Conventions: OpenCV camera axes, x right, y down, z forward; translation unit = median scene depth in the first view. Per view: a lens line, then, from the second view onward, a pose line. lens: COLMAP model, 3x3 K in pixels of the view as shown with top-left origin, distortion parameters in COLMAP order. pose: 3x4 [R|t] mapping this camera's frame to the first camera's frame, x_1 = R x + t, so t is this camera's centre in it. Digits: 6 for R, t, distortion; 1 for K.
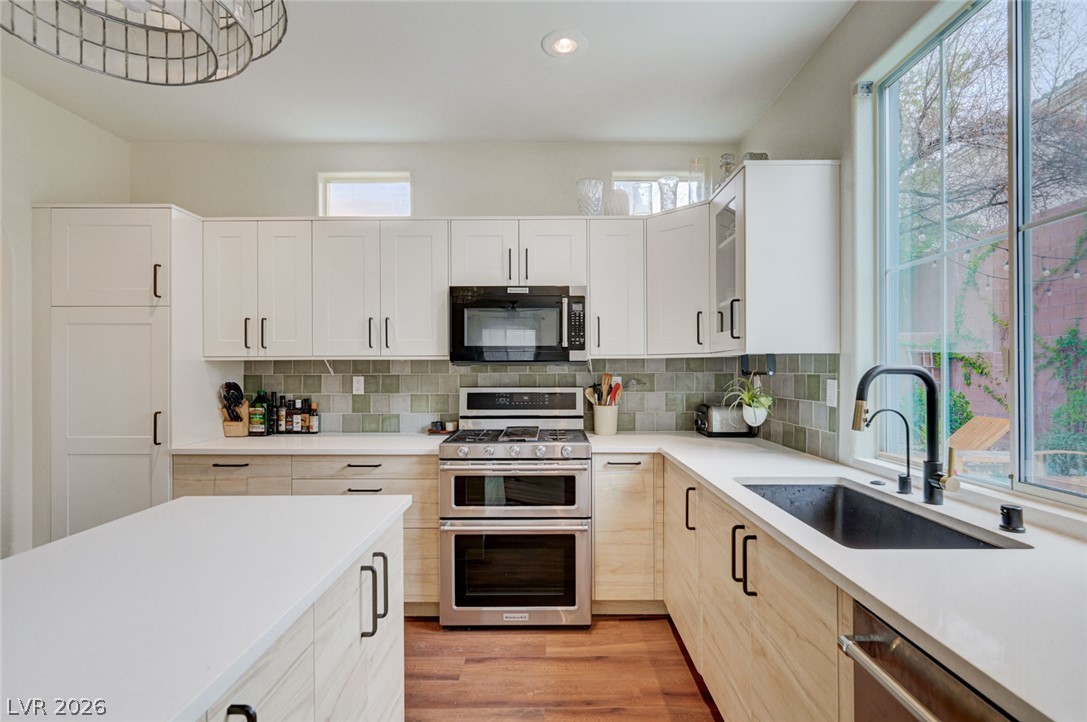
lens RADIAL K [[516.2, 0, 546.7], [0, 516.2, 369.1], [0, 0, 1]] dist [-0.000428, 0.001315]
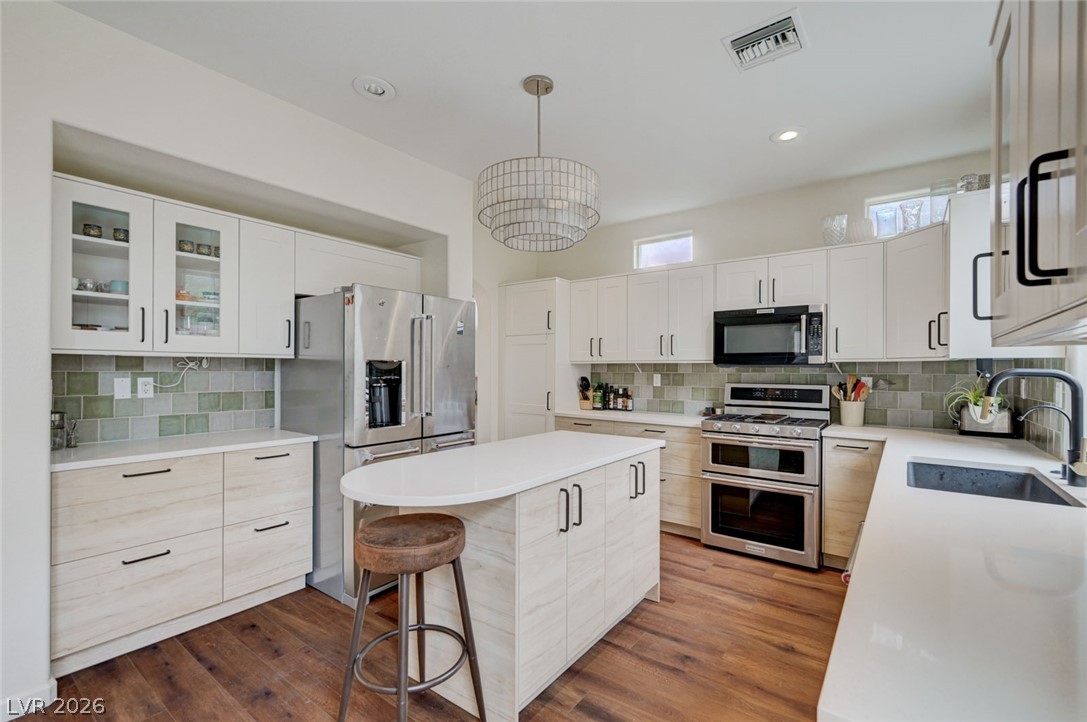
lens RADIAL K [[473.0, 0, 548.6], [0, 473.0, 370.7], [0, 0, 1]] dist [0.000813, 0.001128]
pose [[0.802477, 0.008136, -0.596627, 0.221673], [-0.005810, 0.999966, 0.005822, -0.002257], [0.596654, -0.001206, 0.802497, -0.312210]]
